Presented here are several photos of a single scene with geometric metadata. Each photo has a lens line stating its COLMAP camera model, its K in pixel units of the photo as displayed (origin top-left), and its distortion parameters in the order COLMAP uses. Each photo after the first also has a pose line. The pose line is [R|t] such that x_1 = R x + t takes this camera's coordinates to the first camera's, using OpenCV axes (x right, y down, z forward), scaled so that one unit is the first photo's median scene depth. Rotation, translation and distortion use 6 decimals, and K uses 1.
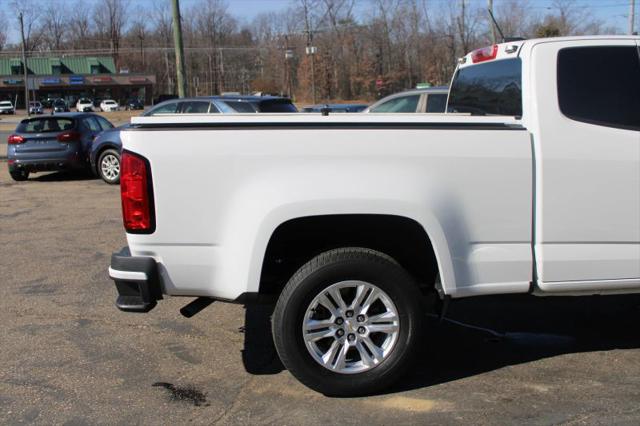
lens RADIAL K [[678.8, 0, 320.0], [0, 678.8, 213.0], [0, 0, 1]] dist [-0.126552, 0.165562]
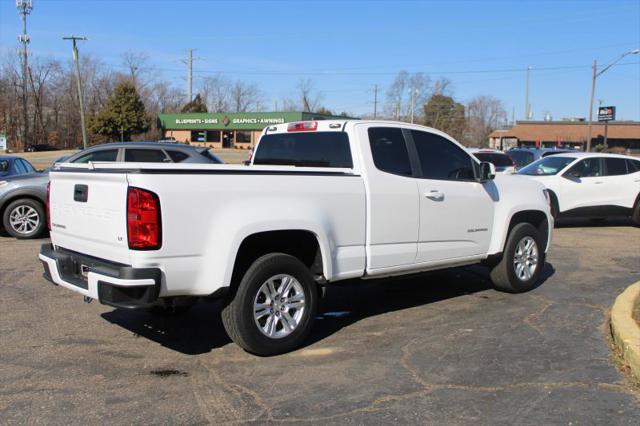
lens RADIAL K [[678.8, 0, 320.0], [0, 678.8, 213.0], [0, 0, 1]] dist [-0.126552, 0.165562]
pose [[0.809388, -0.021012, 0.586898, -0.748254], [0.067093, 0.996125, -0.056864, 0.053941], [-0.583429, 0.085402, 0.807661, -0.279050]]
